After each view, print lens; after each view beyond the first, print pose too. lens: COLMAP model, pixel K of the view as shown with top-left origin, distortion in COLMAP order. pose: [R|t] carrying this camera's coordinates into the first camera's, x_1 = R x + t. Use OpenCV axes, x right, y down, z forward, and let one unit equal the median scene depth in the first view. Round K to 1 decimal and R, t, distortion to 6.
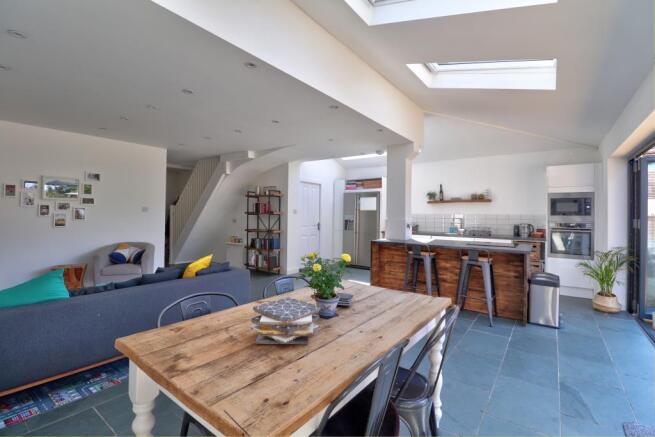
lens RADIAL K [[302.6, 0, 331.0], [0, 302.6, 212.6], [0, 0, 1]] dist [-0.001671, -0.015312]
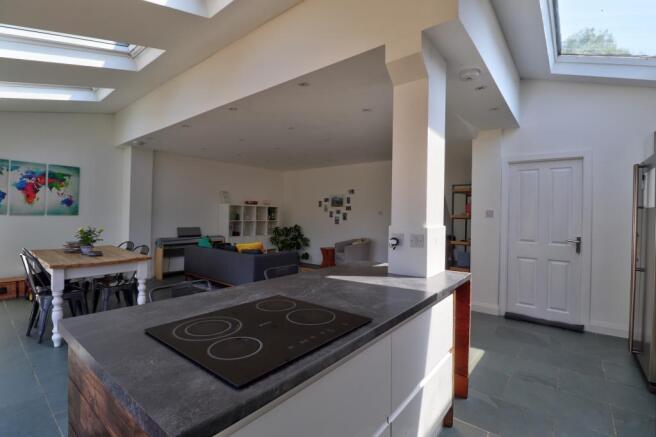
lens RADIAL K [[303.0, 0, 331.5], [0, 303.0, 212.6], [0, 0, 1]] dist [-0.001671, -0.015312]
pose [[-0.053336, -0.017767, -0.998419, 0.750259], [-0.013126, 0.999768, -0.017090, 0.012589], [0.998490, 0.012194, -0.053557, 1.024208]]
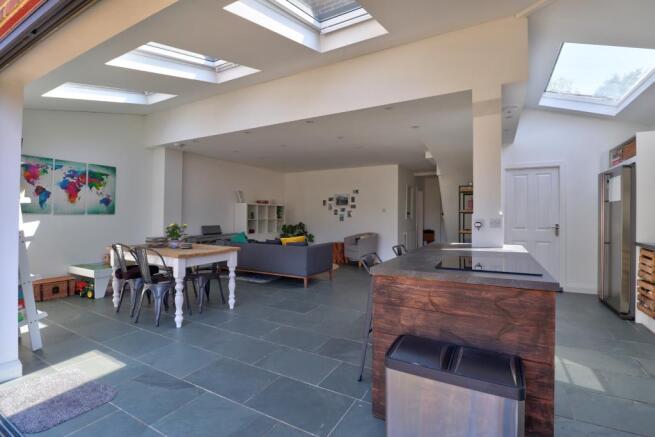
lens RADIAL K [[302.6, 0, 331.0], [0, 302.6, 212.6], [0, 0, 1]] dist [-0.001671, -0.015312]
pose [[0.118829, -0.021341, -0.992685, 0.913727], [0.001503, 0.999772, -0.021313, 0.035111], [0.992914, 0.001040, 0.118834, 0.687676]]
